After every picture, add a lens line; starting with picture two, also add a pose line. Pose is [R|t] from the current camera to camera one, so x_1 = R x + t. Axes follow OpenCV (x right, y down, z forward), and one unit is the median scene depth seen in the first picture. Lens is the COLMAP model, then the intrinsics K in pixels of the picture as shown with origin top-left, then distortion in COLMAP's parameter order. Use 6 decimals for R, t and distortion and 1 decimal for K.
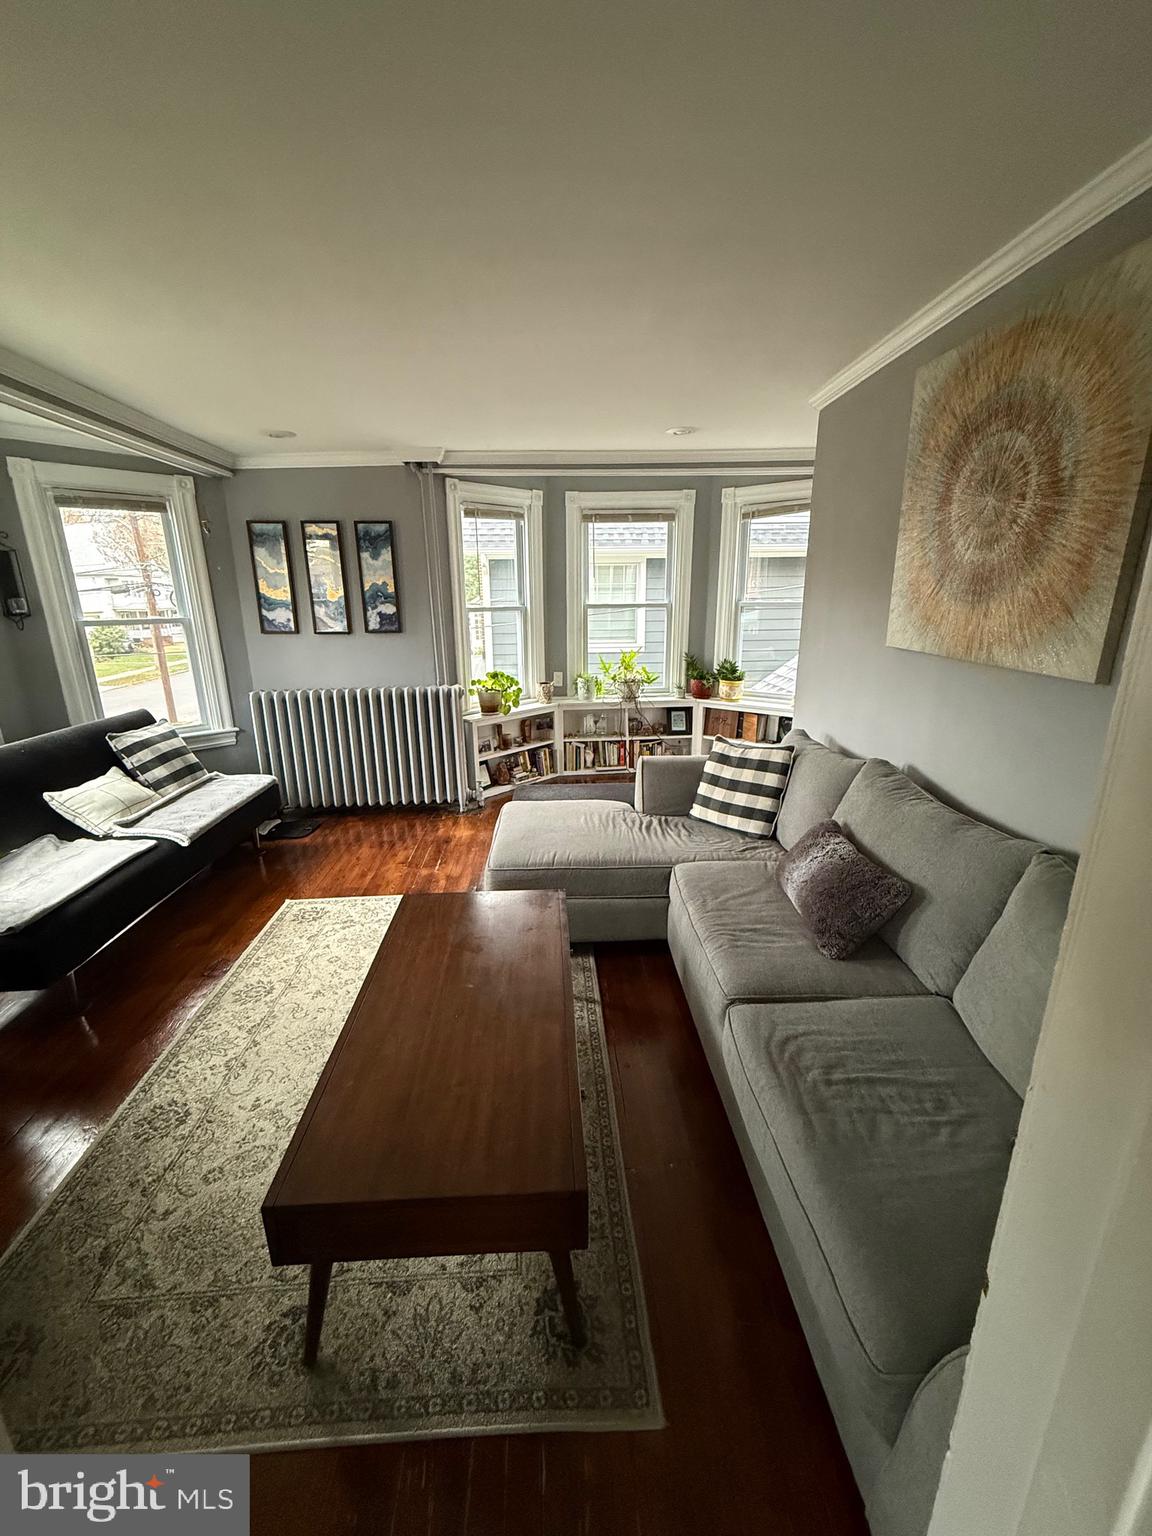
lens RADIAL K [[618.4, 0, 569.6], [0, 618.4, 769.8], [0, 0, 1]] dist [0.002602, 0.000112]
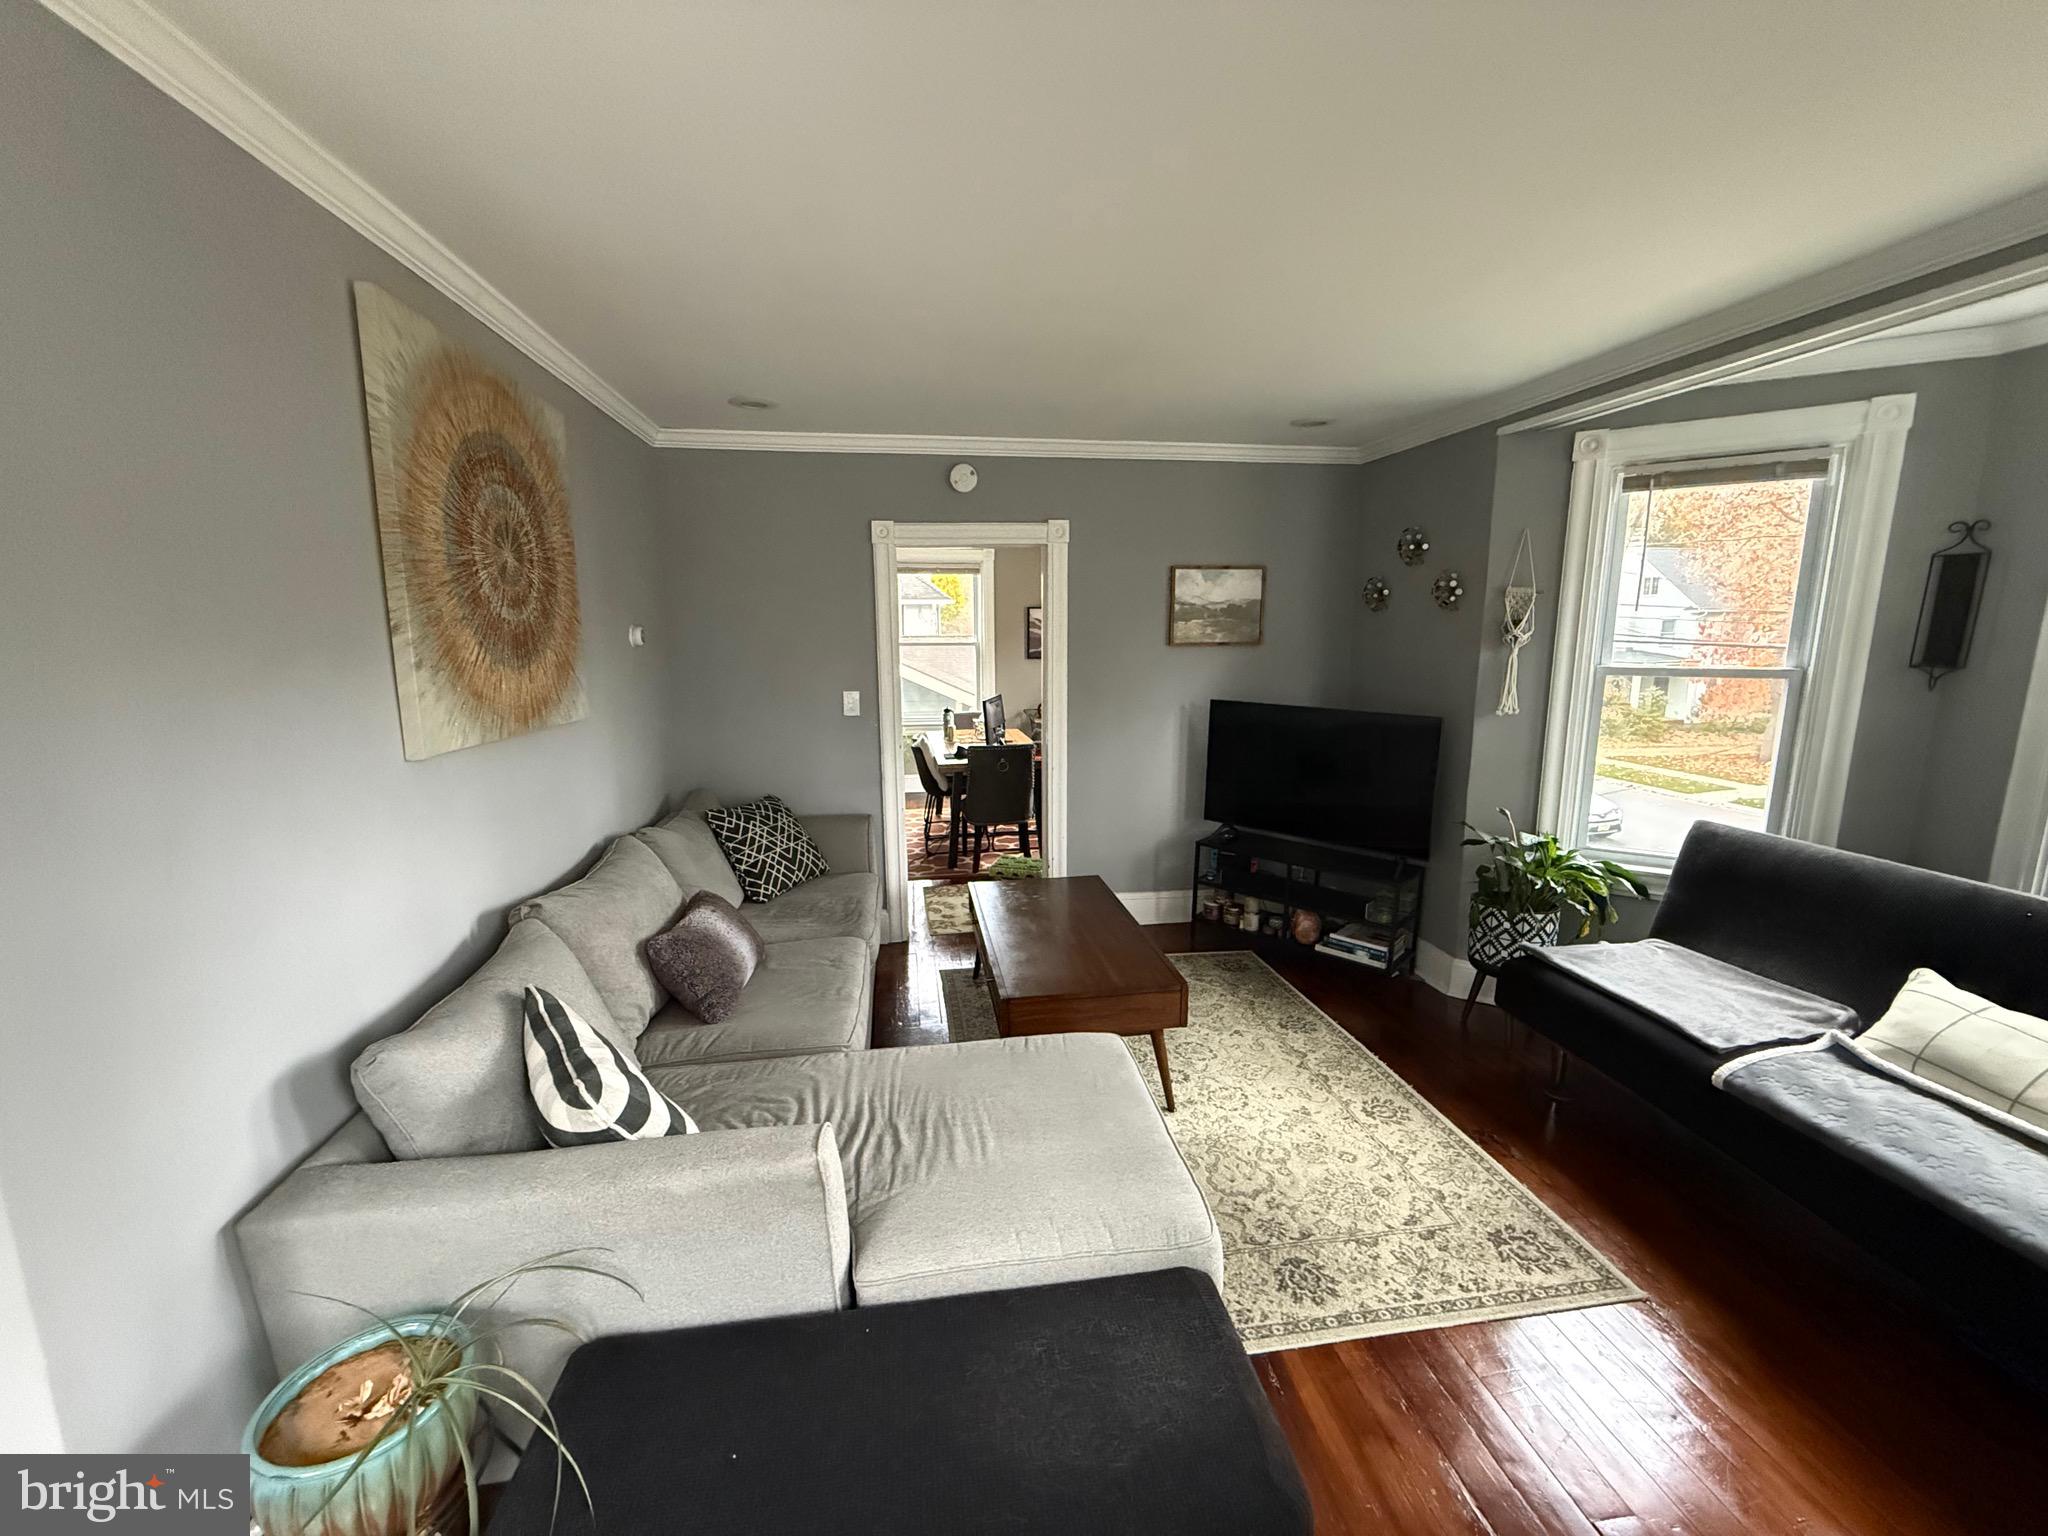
lens RADIAL K [[824.6, 0, 1021.4], [0, 824.6, 763.5], [0, 0, 1]] dist [0.002602, 0.000112]
pose [[-0.993783, 0.041491, -0.103316, 0.051955], [-0.007485, 0.900967, 0.433822, -0.451361], [0.111084, 0.431899, -0.895055, 1.491756]]
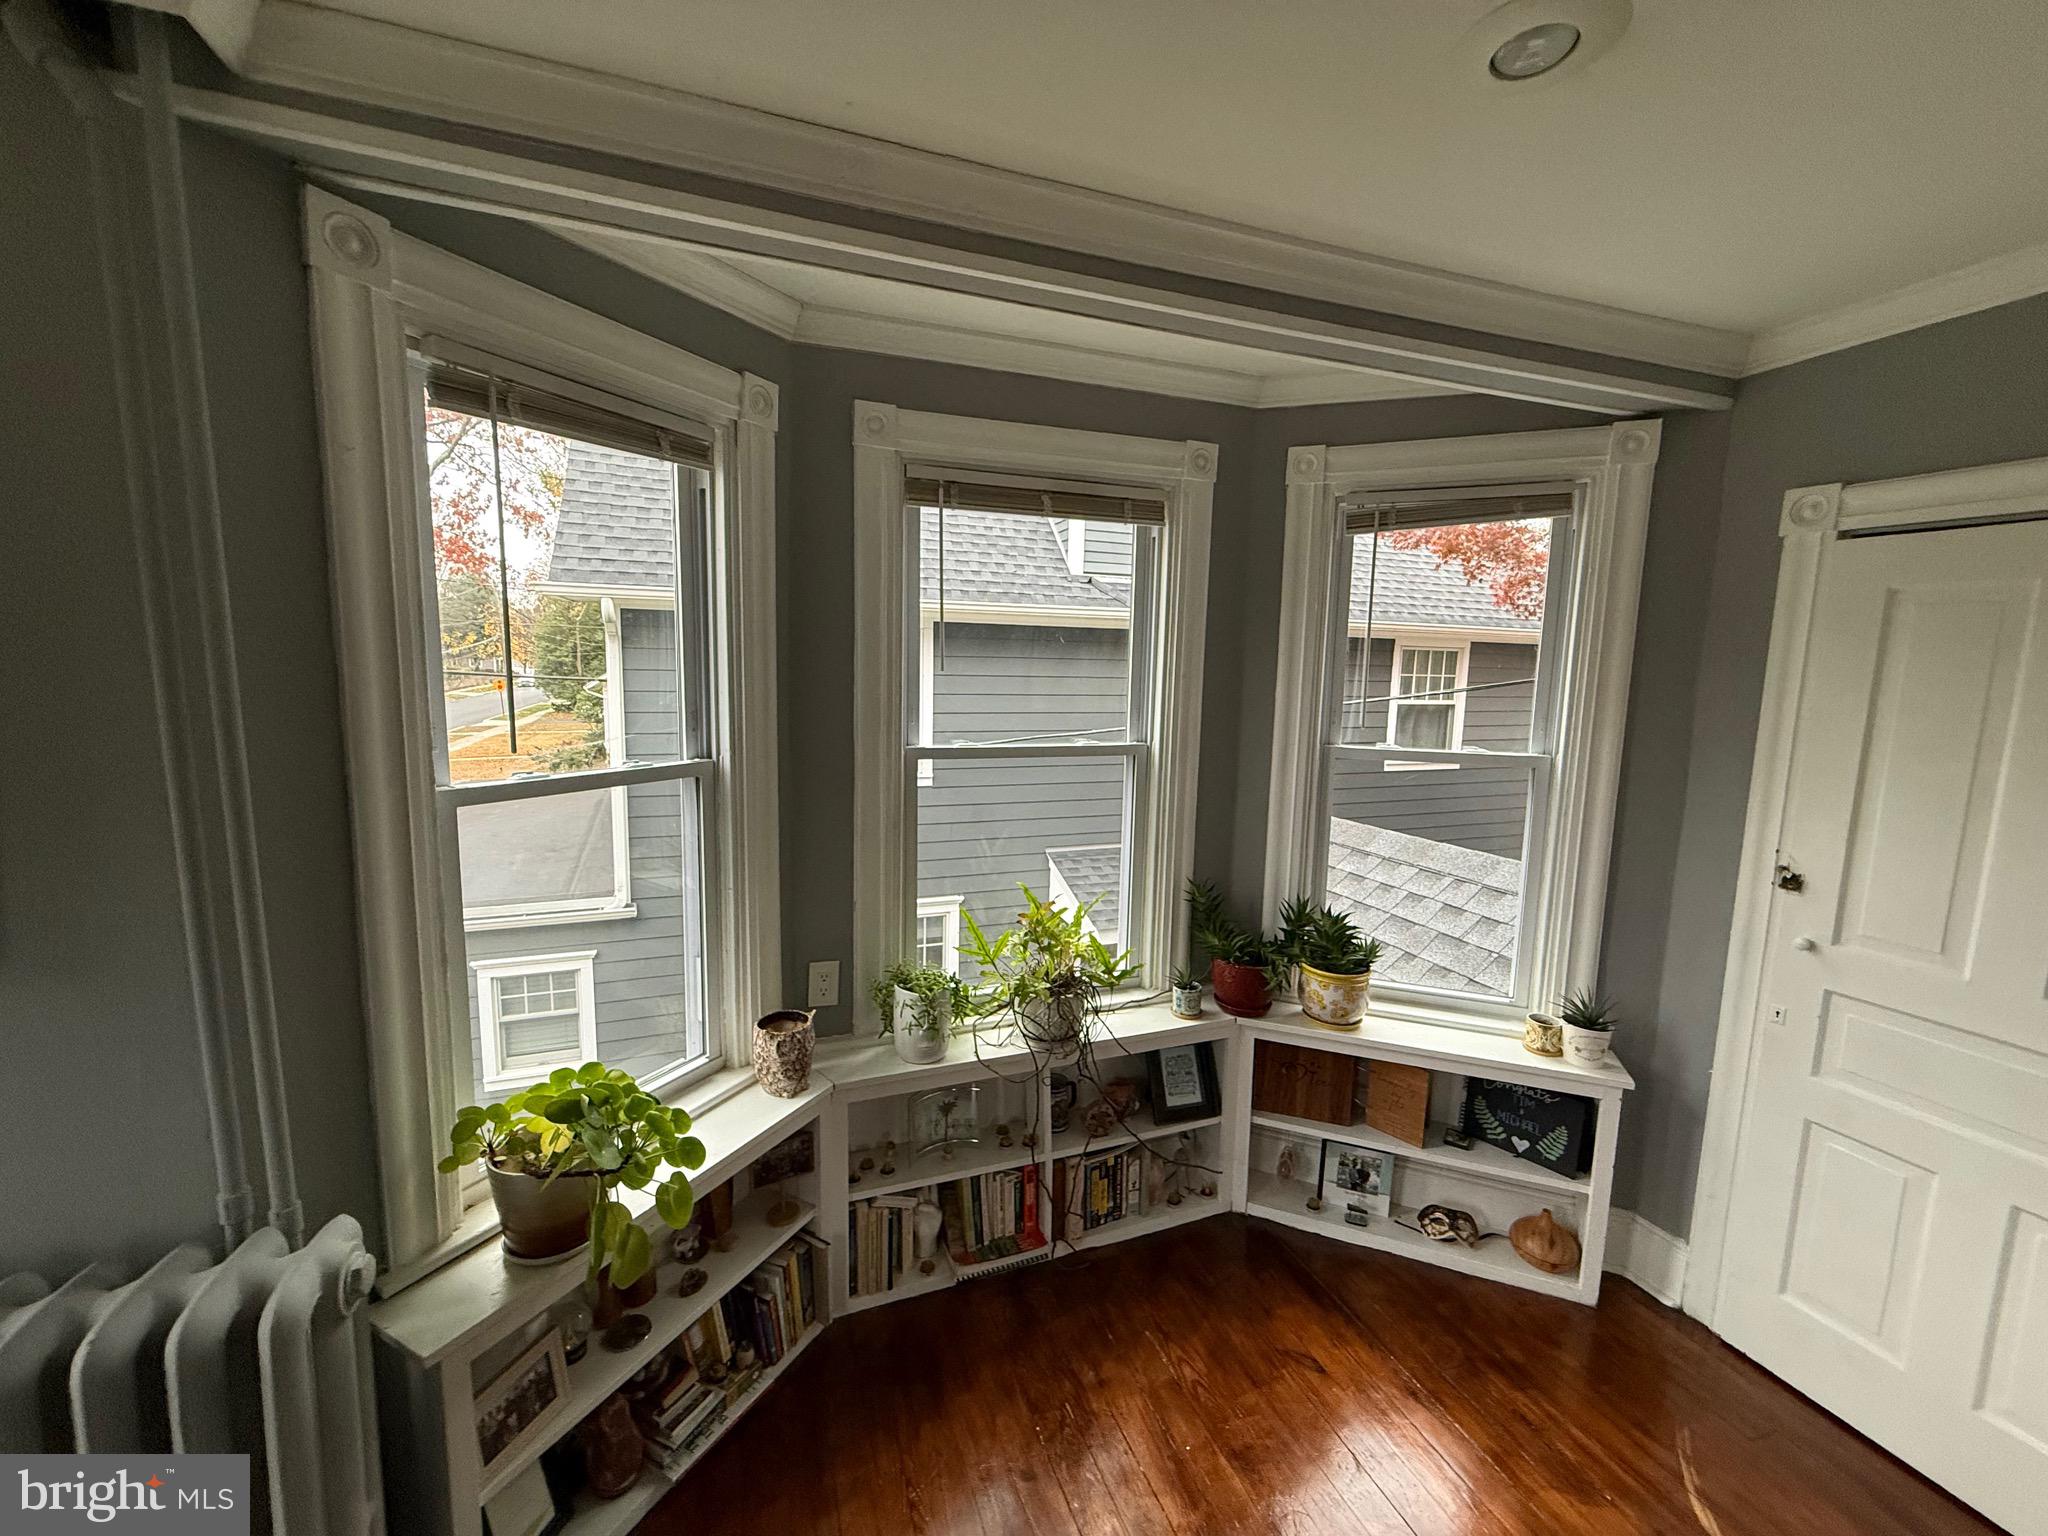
lens RADIAL K [[824.6, 0, 1011.7], [0, 824.6, 770.5], [0, 0, 1]] dist [0.002602, 0.000112]
pose [[0.954792, -0.006429, 0.297206, -0.051846], [0.049976, 0.989008, -0.139159, -0.193614], [-0.293044, 0.147721, 0.944618, 0.580161]]
